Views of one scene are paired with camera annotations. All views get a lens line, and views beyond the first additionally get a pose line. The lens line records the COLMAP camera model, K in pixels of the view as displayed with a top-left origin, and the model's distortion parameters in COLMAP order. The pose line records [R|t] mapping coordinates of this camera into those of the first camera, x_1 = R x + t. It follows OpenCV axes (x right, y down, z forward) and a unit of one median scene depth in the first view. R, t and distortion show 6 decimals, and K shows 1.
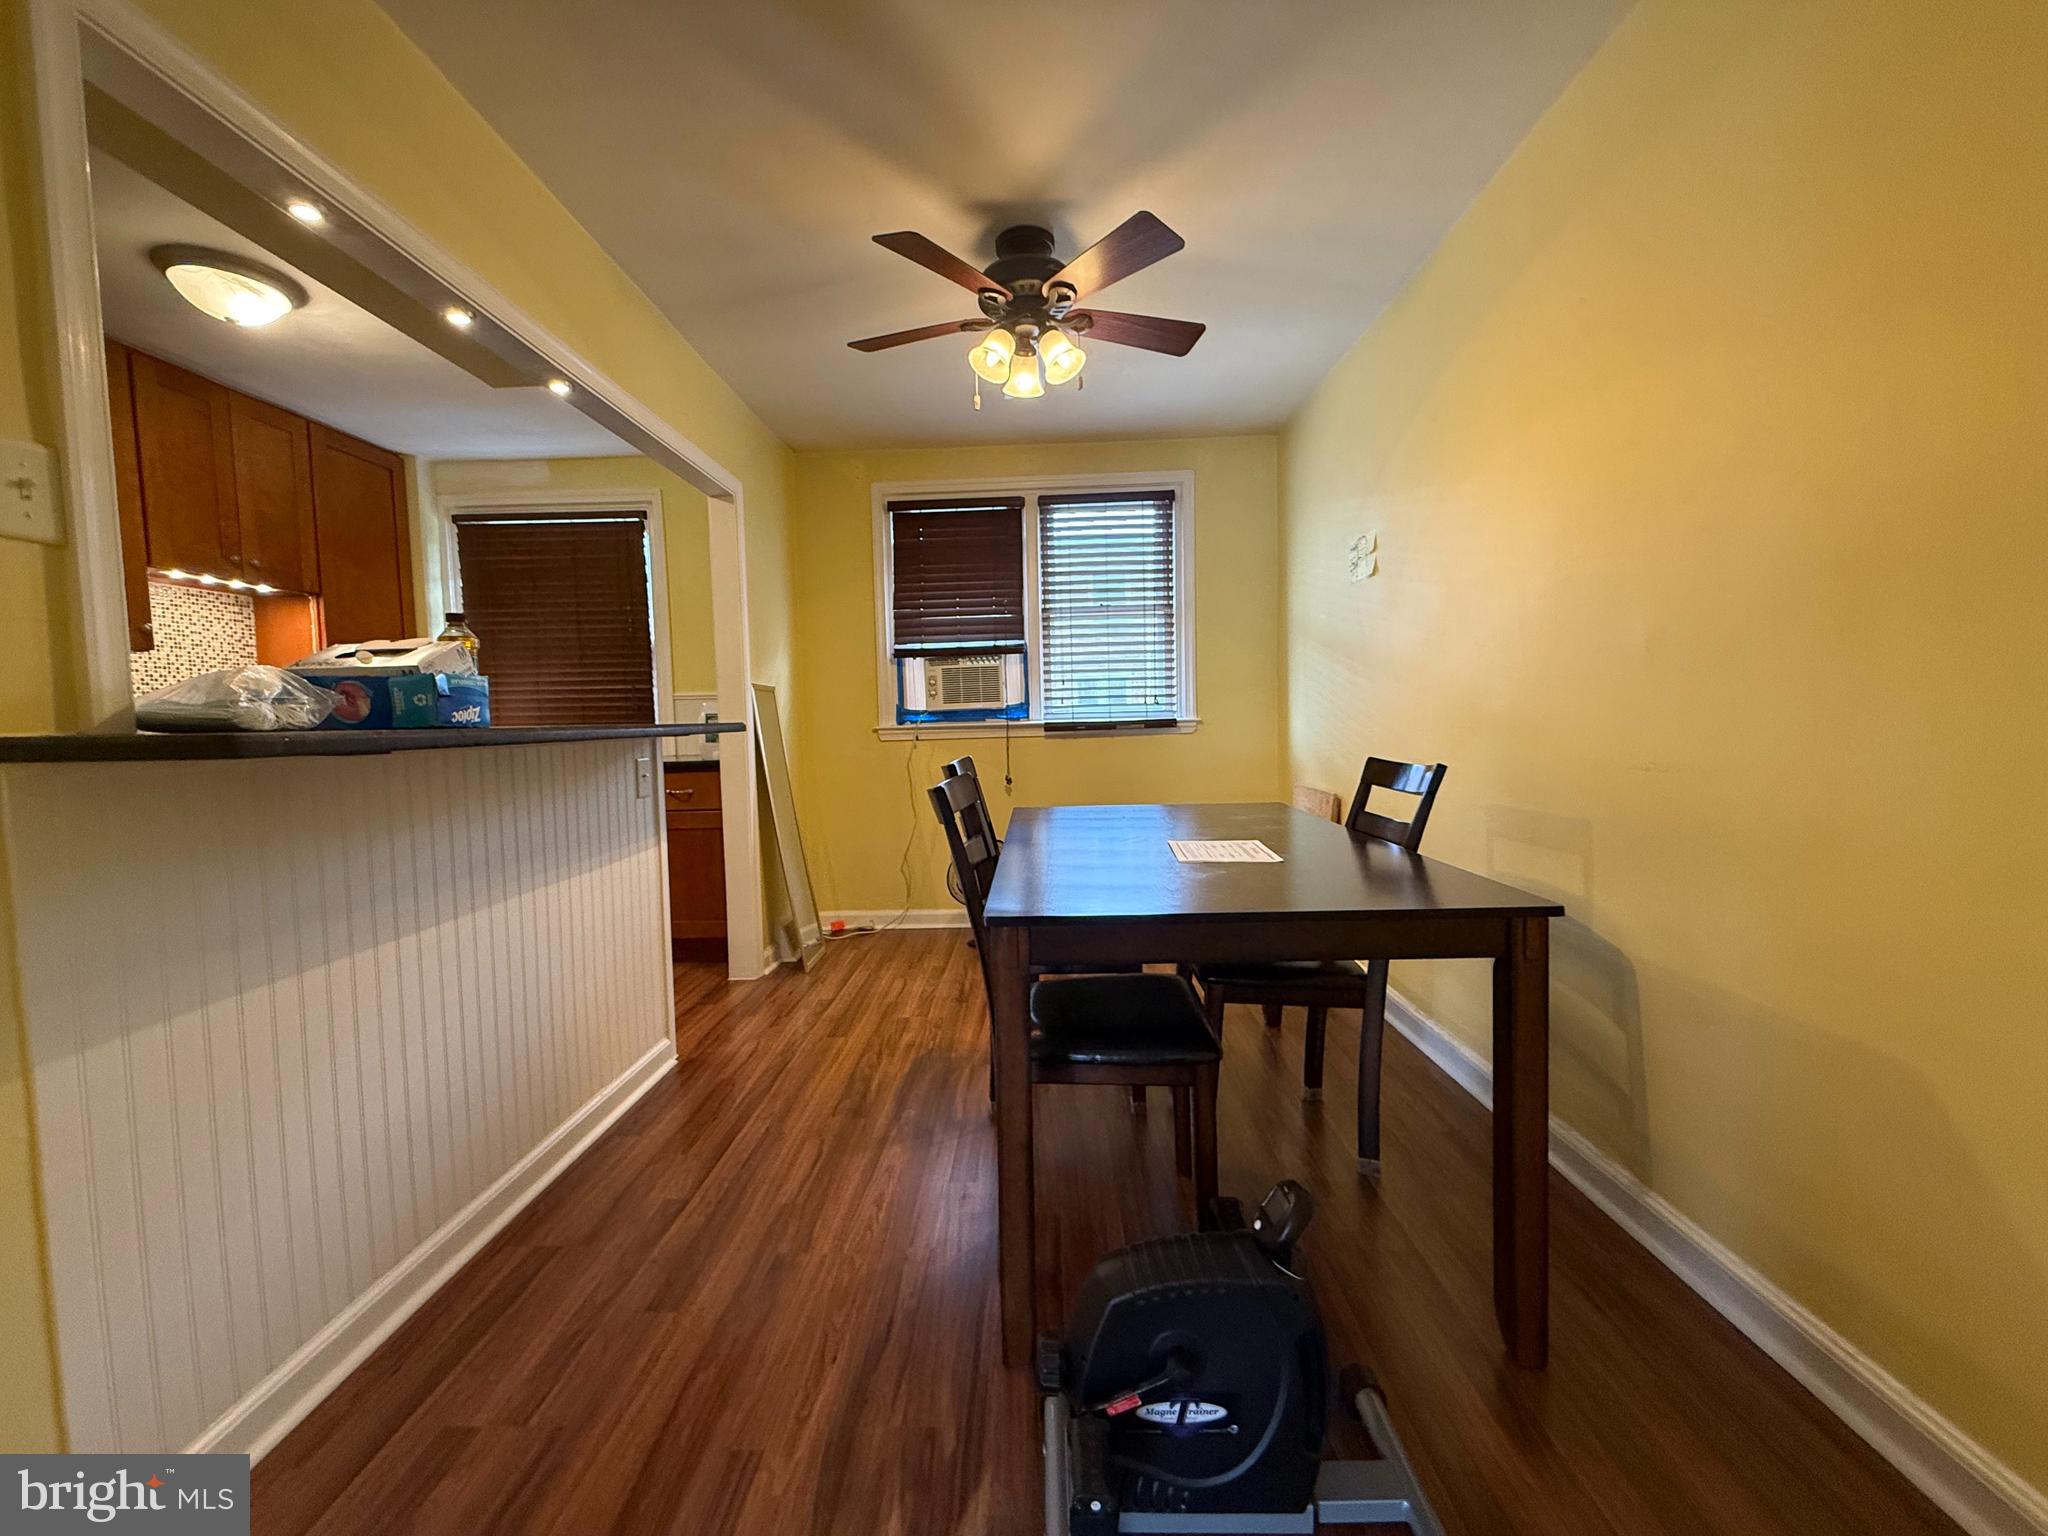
lens RADIAL K [[820.9, 0, 1020.2], [0, 820.9, 769.7], [0, 0, 1]] dist [-0.000054, -0.000038]
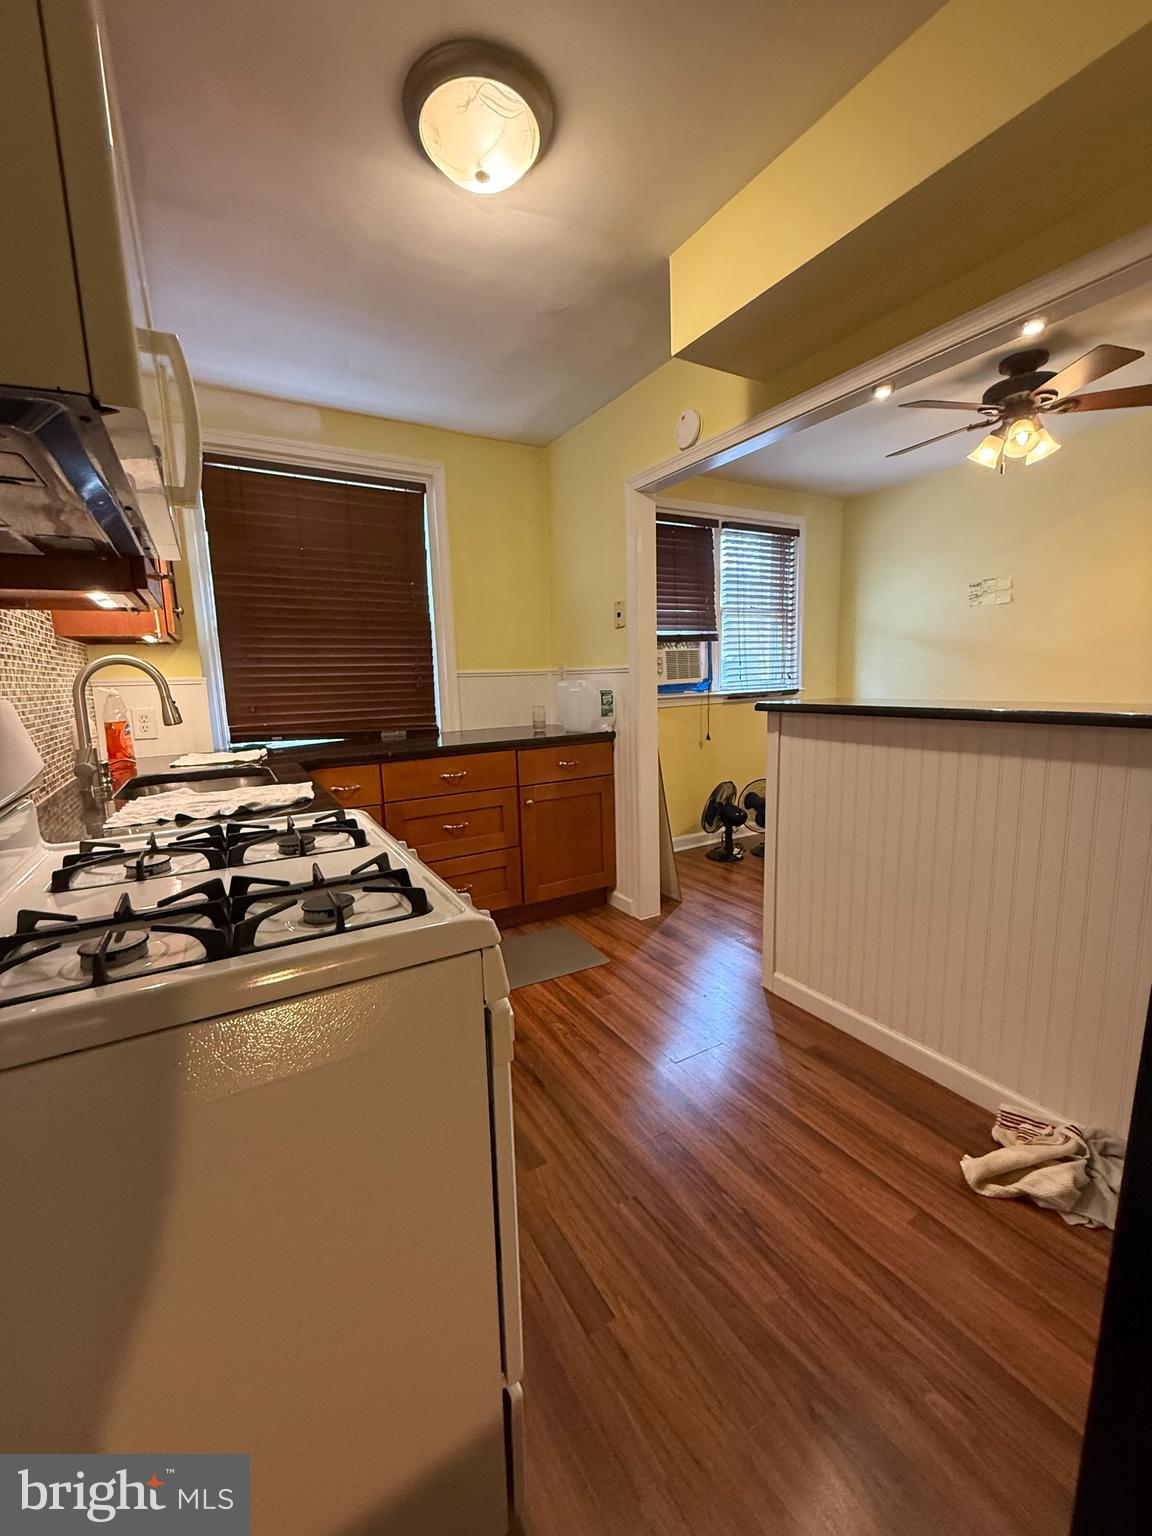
lens RADIAL K [[615.7, 0, 575.7], [0, 615.7, 762.2], [0, 0, 1]] dist [-0.000054, -0.000038]
pose [[0.848322, -0.075407, 0.524083, -0.720044], [0.045817, 0.996549, 0.069223, -0.025779], [-0.527494, -0.034711, 0.848849, 0.268321]]
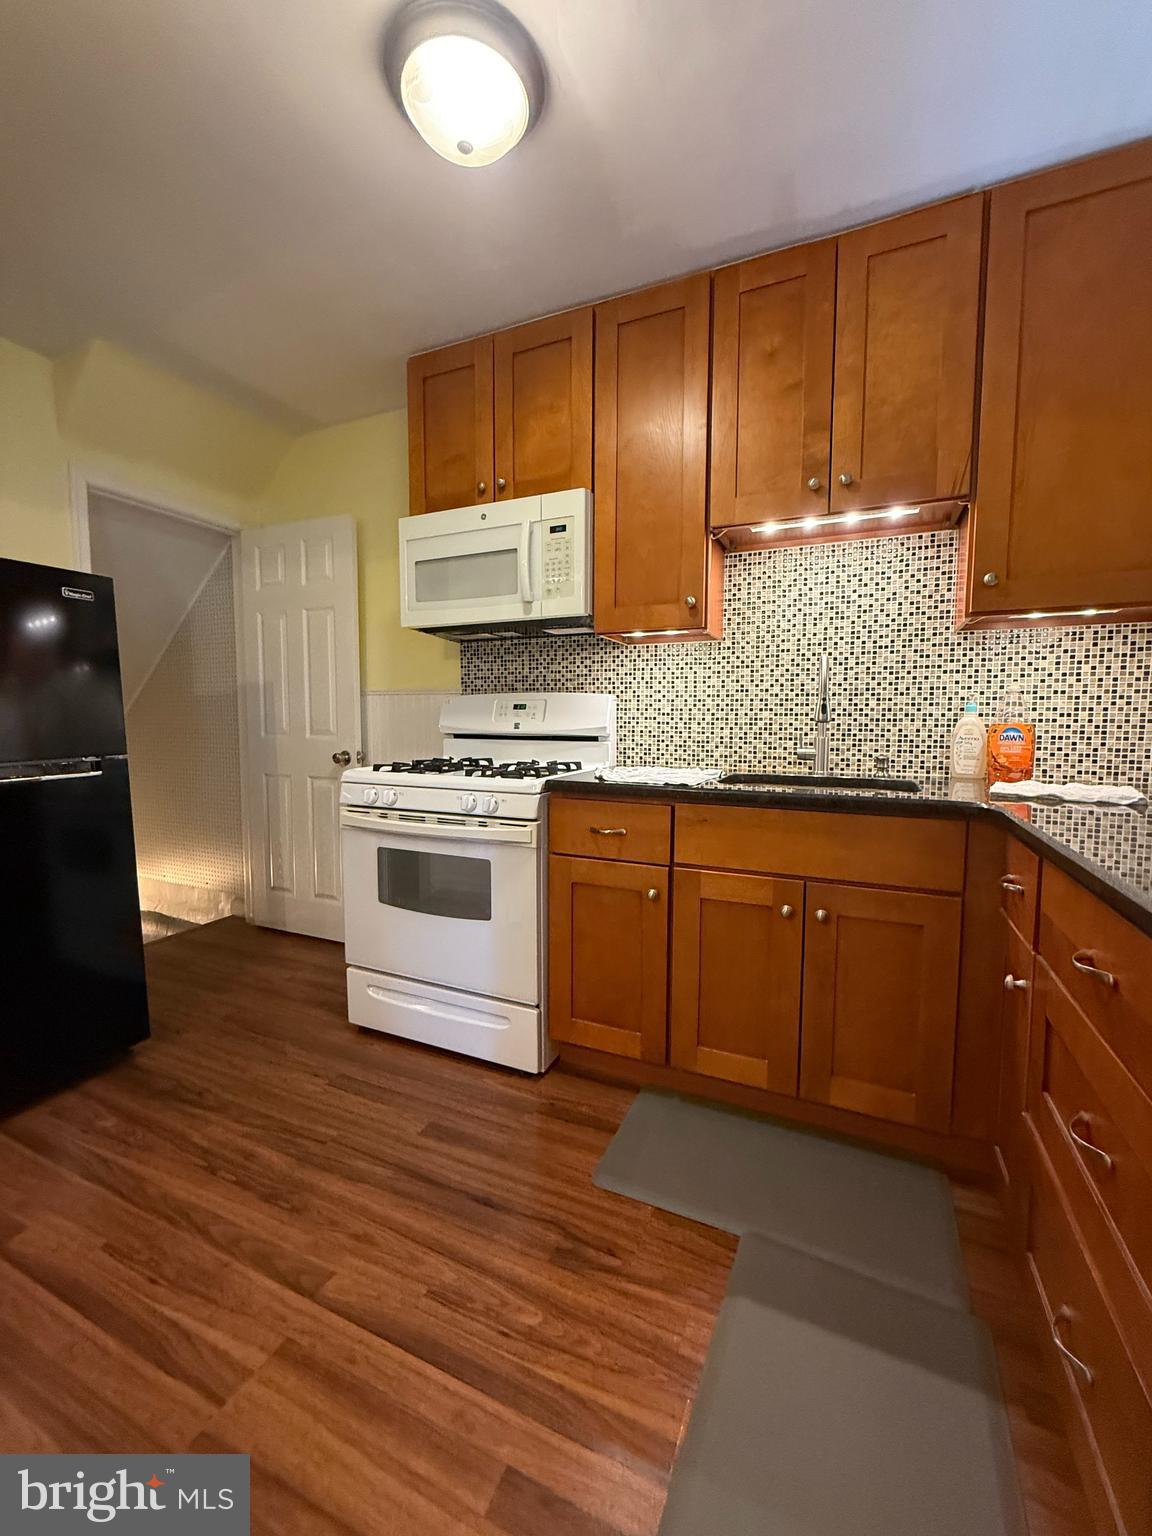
lens RADIAL K [[615.7, 0, 578.2], [0, 615.7, 763.8], [0, 0, 1]] dist [-0.000054, -0.000038]
pose [[-0.387932, 0.091432, -0.917142, -0.271515], [-0.060878, 0.990353, 0.124481, -0.050887], [0.919675, 0.104124, -0.378623, 0.788070]]
